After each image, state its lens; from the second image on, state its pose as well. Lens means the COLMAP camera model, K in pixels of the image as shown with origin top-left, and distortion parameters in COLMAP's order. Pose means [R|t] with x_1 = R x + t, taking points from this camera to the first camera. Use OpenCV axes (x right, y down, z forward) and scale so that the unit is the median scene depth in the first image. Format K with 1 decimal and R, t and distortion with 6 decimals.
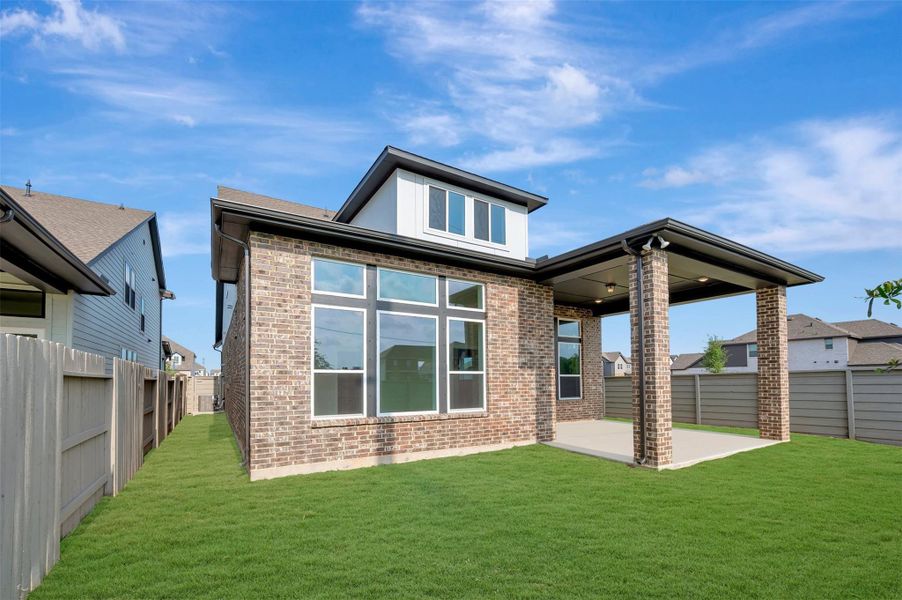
lens RADIAL K [[378.9, 0, 435.8], [0, 378.9, 369.8], [0, 0, 1]] dist [0.000974, 0.000077]
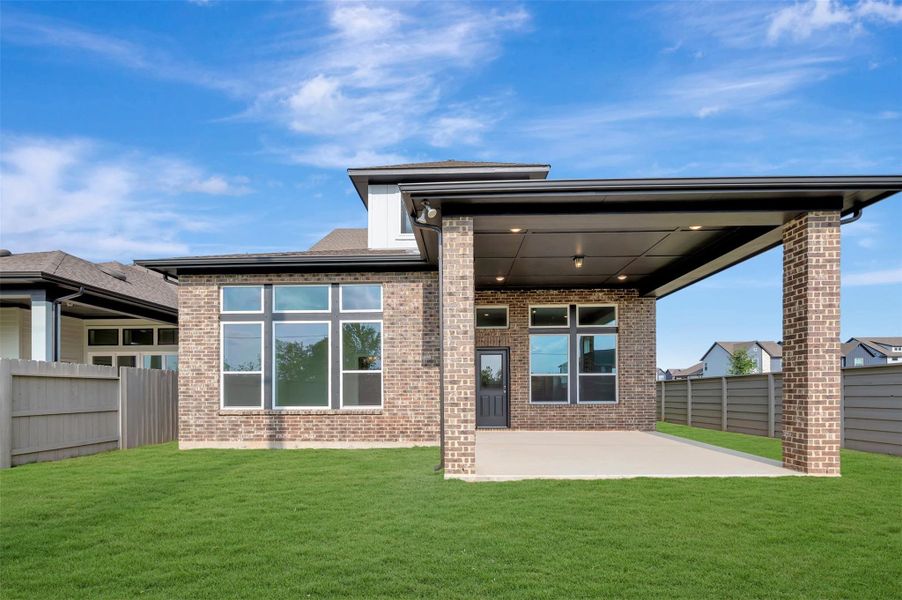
lens RADIAL K [[385.5, 0, 451.6], [0, 385.5, 387.0], [0, 0, 1]] dist [0.000620, -0.000031]
pose [[0.850298, -0.004514, -0.526282, 0.971070], [0.017712, 0.999642, 0.020043, 0.037211], [0.526004, -0.026364, 0.850074, 0.249026]]
